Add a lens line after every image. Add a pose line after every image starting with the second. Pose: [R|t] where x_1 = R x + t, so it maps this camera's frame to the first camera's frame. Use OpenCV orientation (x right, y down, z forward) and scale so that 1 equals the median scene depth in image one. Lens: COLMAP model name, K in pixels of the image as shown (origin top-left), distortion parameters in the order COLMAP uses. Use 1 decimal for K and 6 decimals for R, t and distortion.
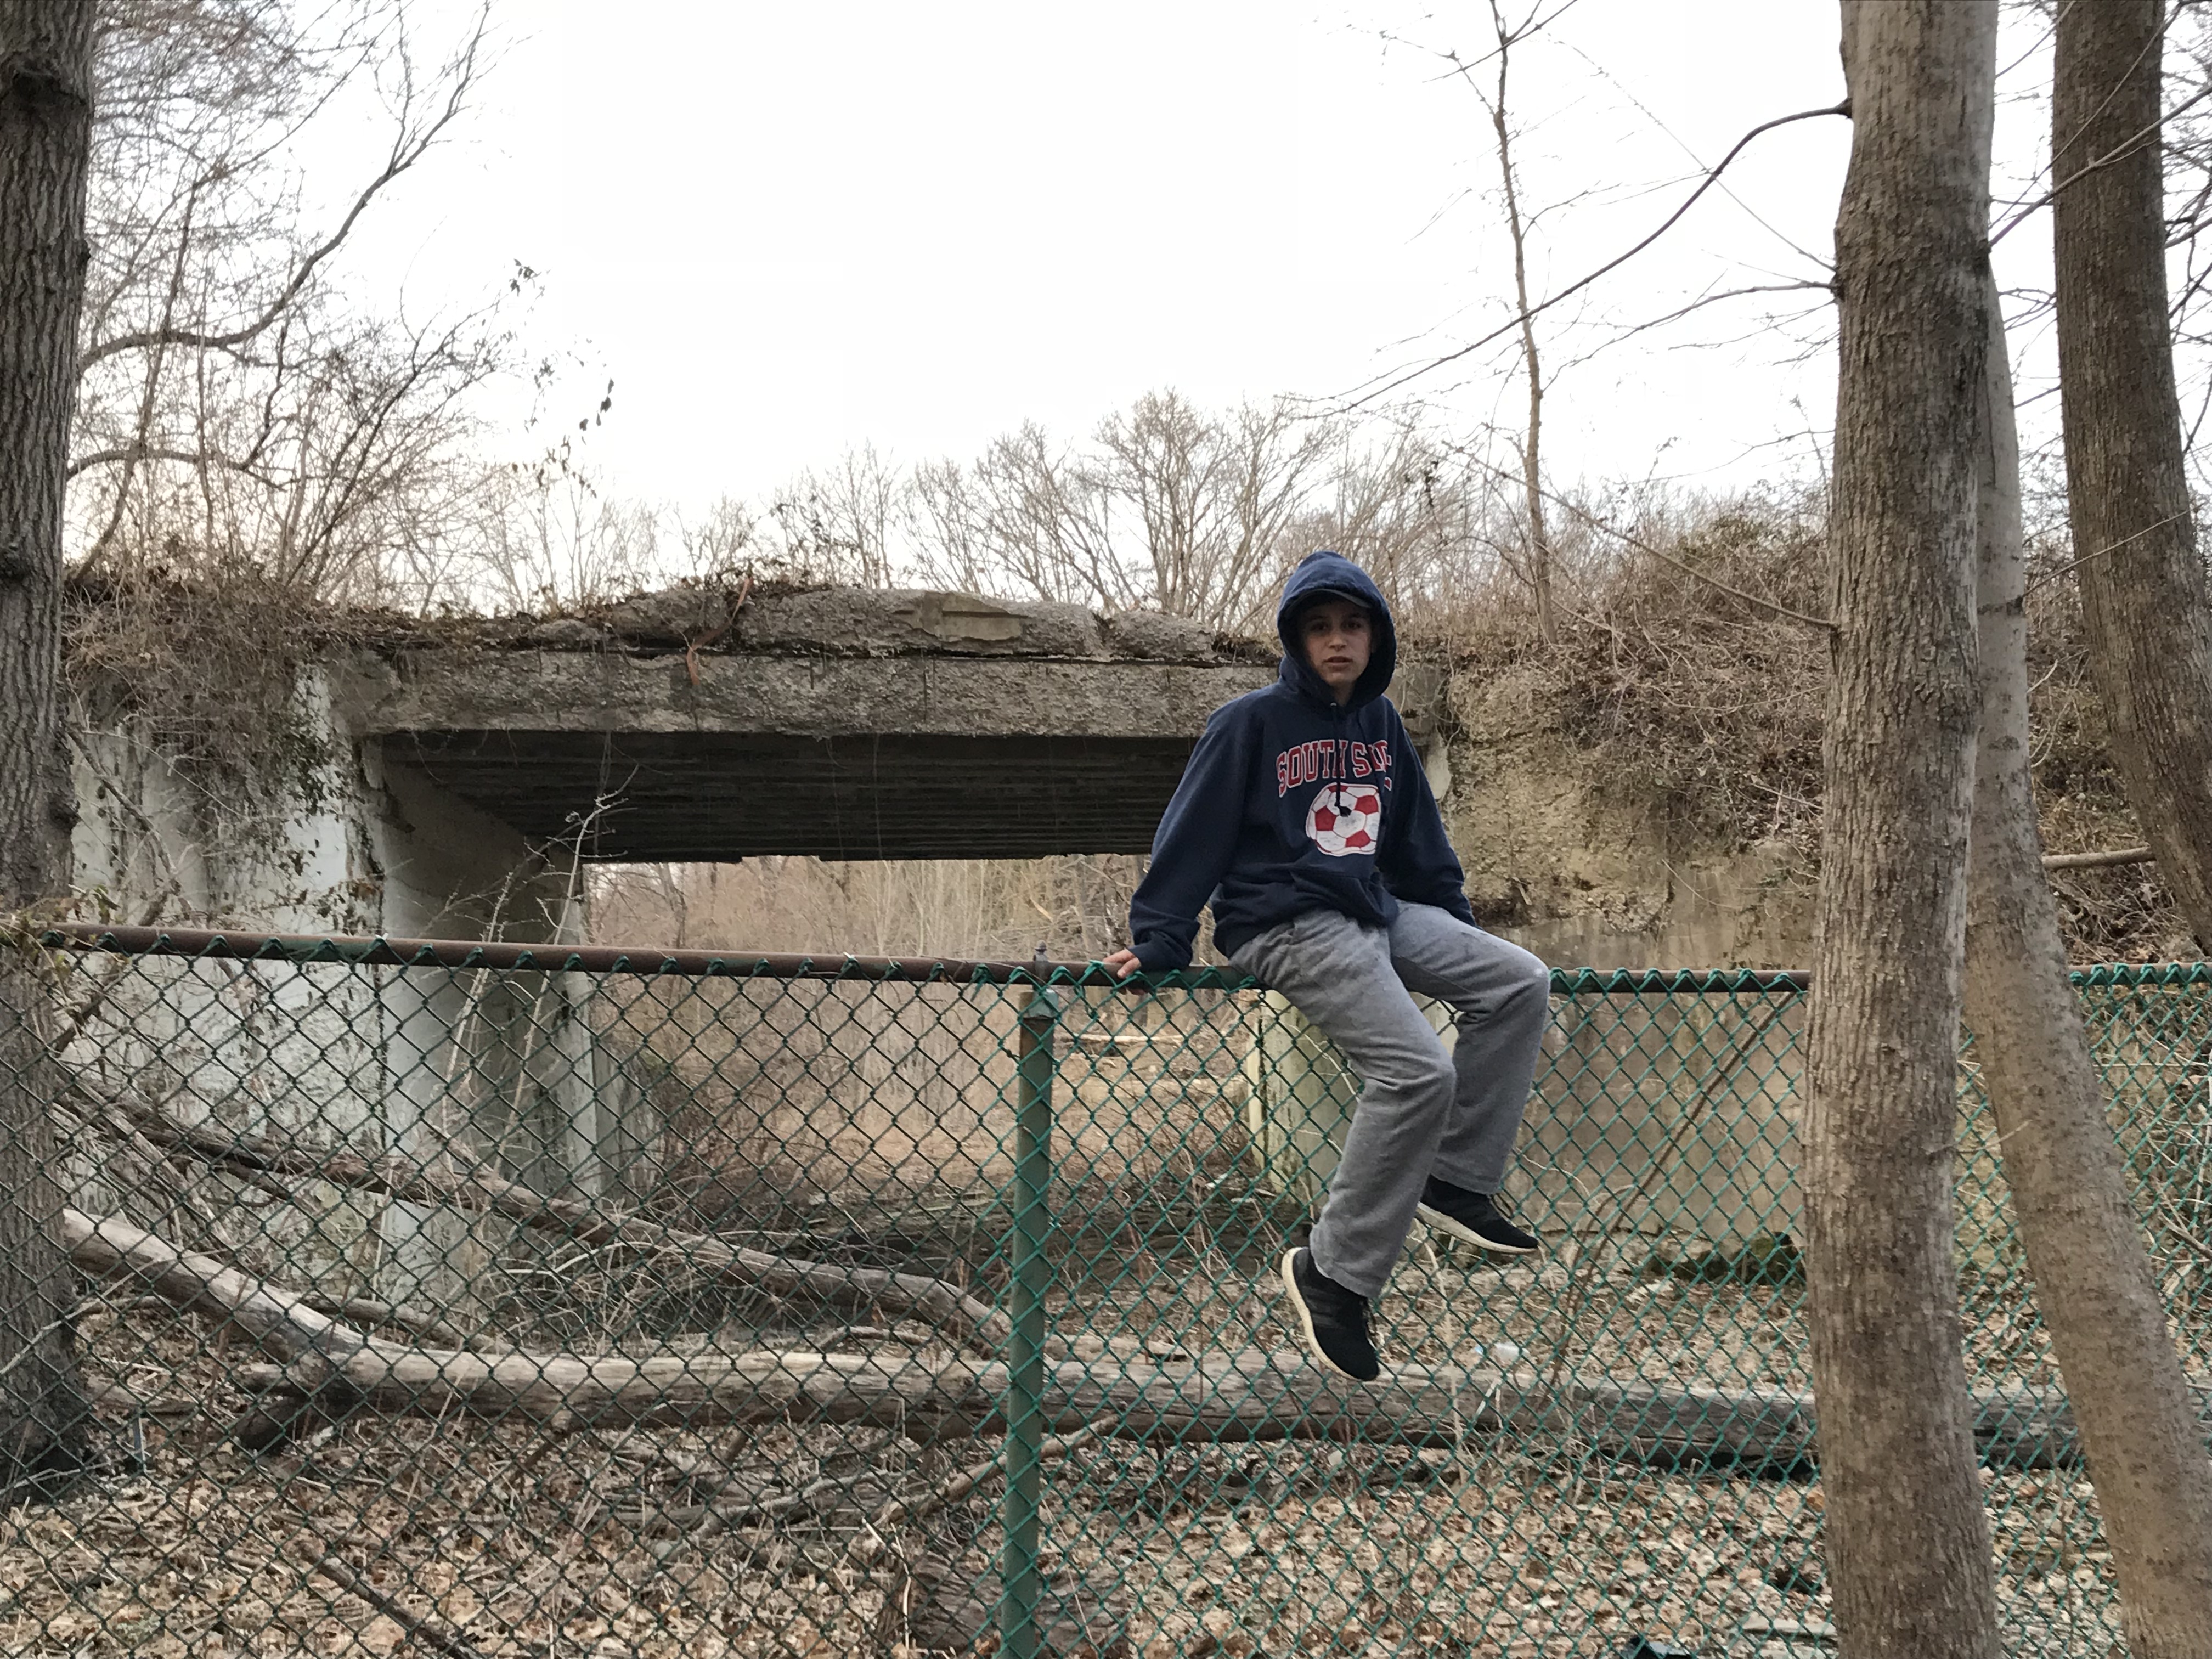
lens RADIAL K [[2578.4, 0, 1104.3], [0, 2578.4, 824.5], [0, 0, 1]] dist [0.154447, 0.000000]
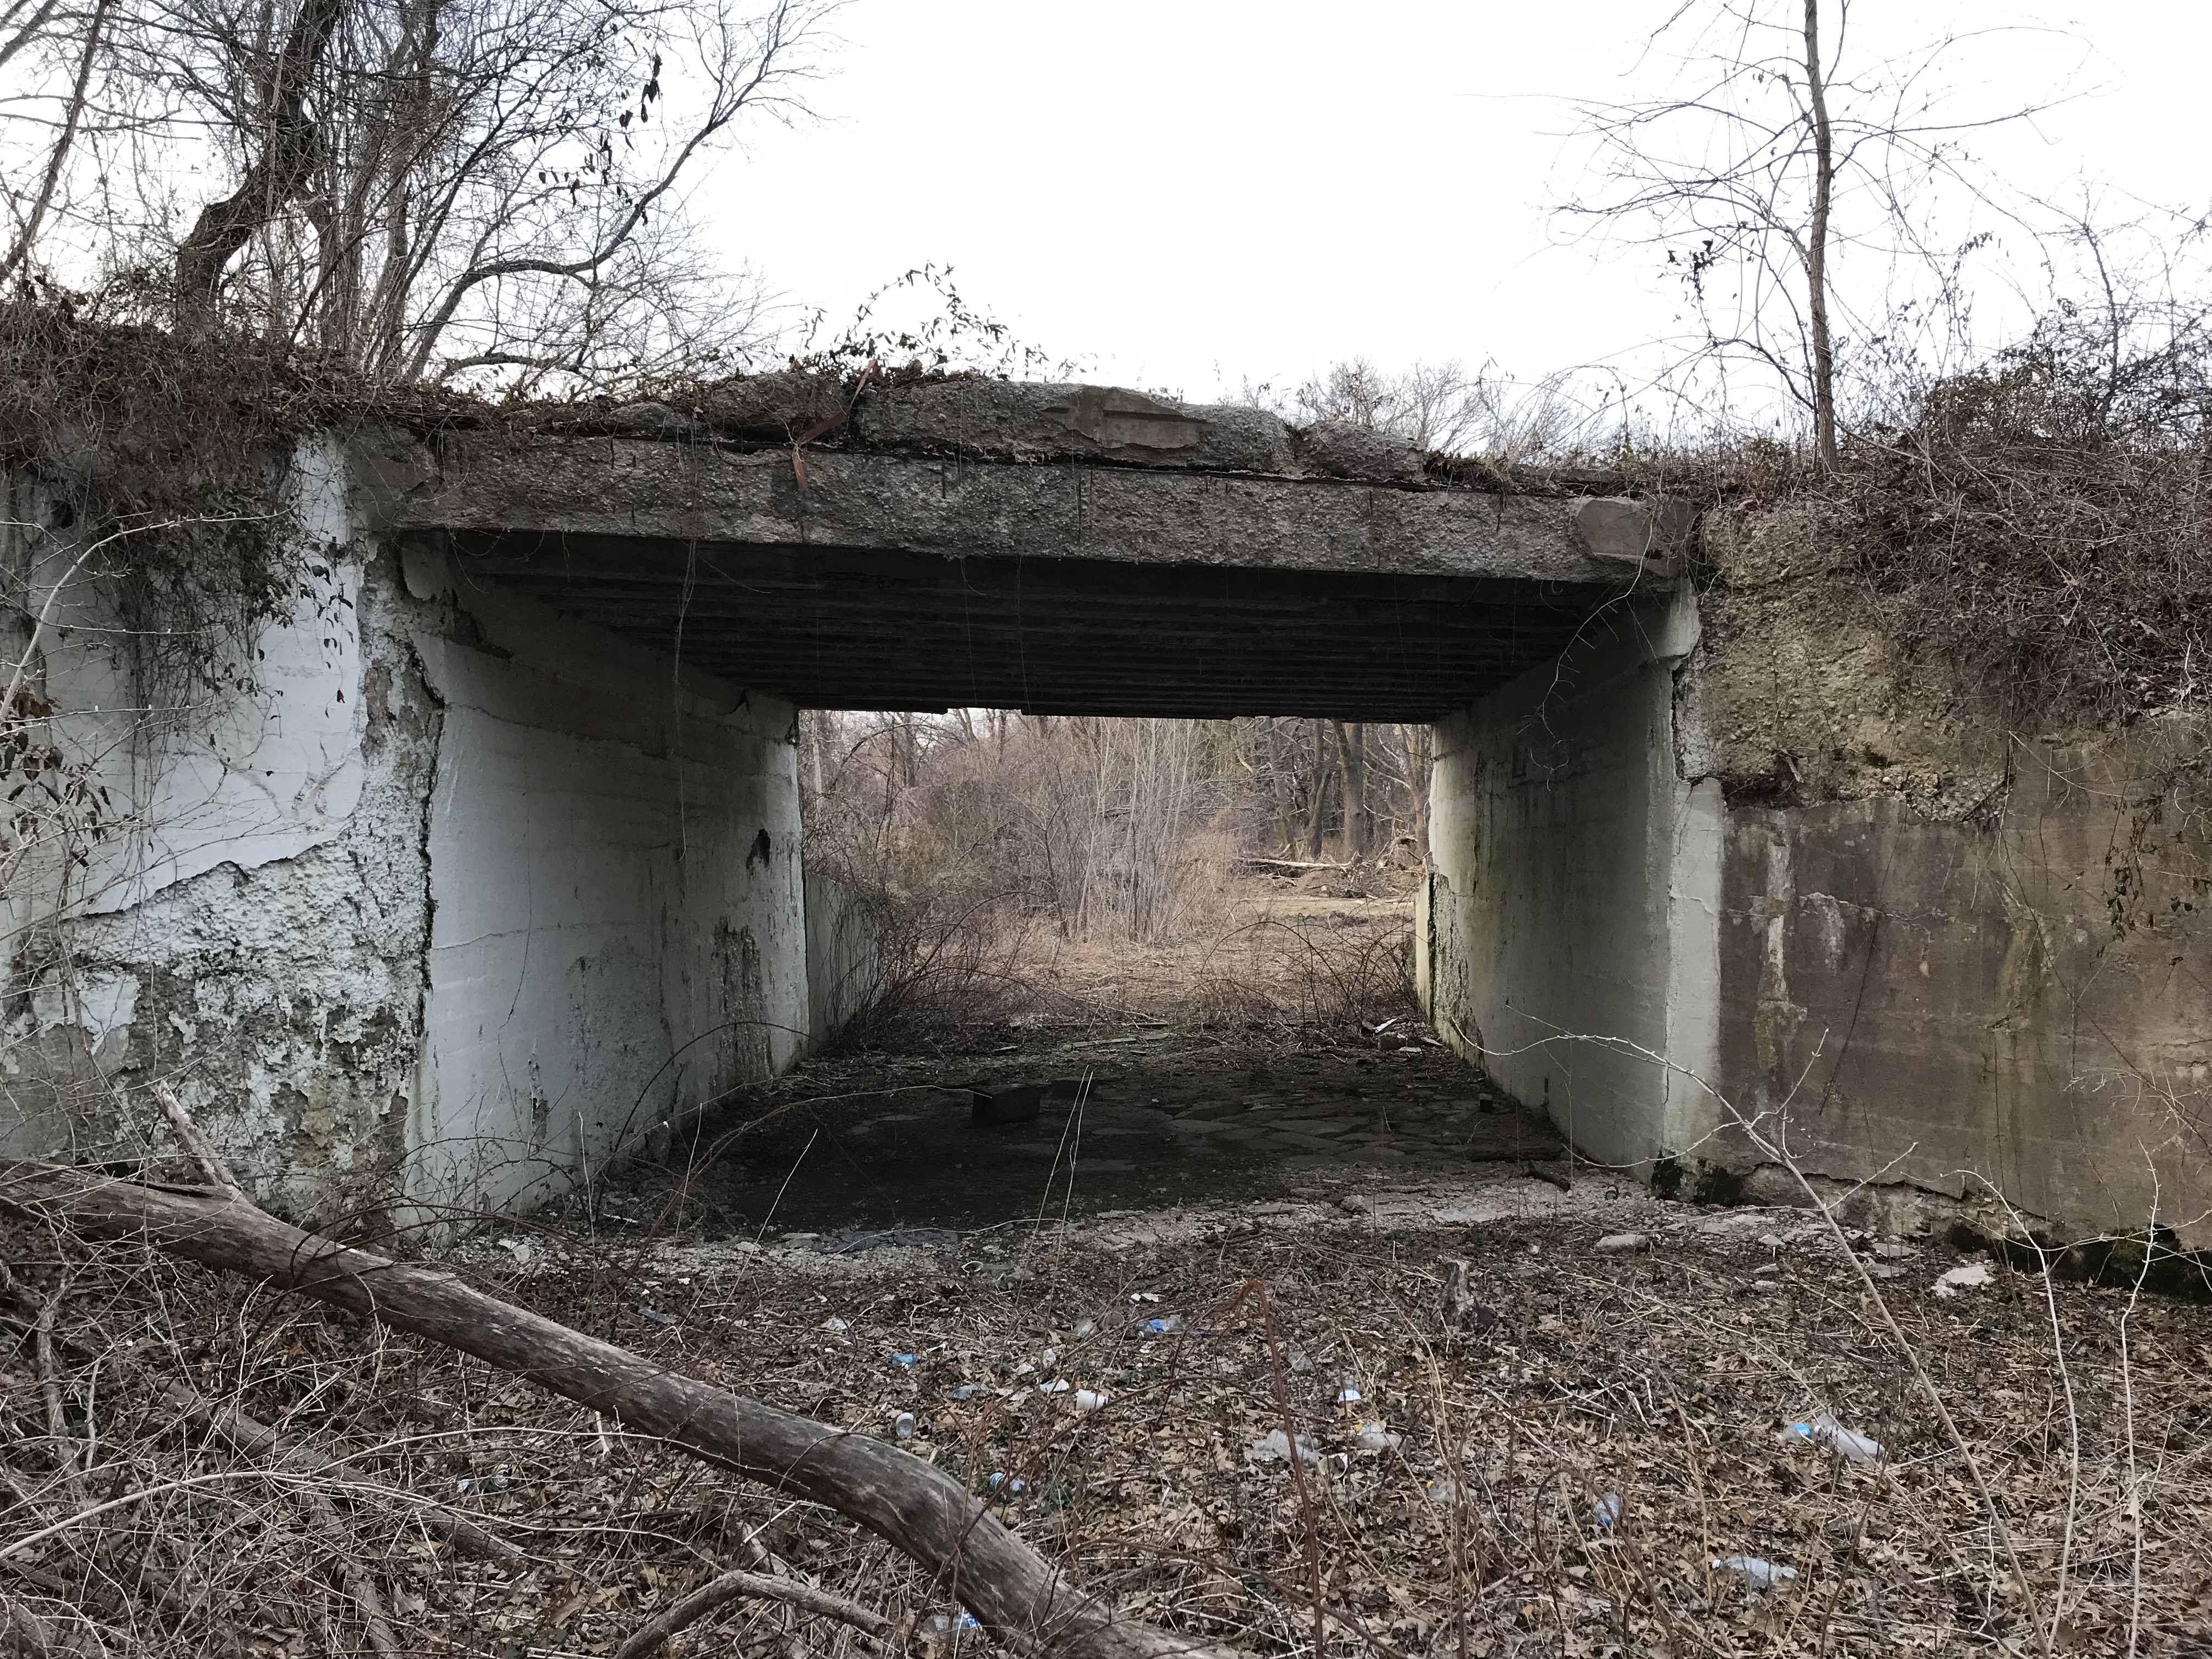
lens RADIAL K [[1802.7, 0, 1098.7], [0, 1802.7, 823.5], [0, 0, 1]] dist [0.041121, -0.006841]
pose [[0.993683, 0.036472, -0.106130, 0.002892], [-0.029310, 0.997236, 0.068278, 0.011099], [0.108327, -0.064736, 0.992005, 0.405445]]
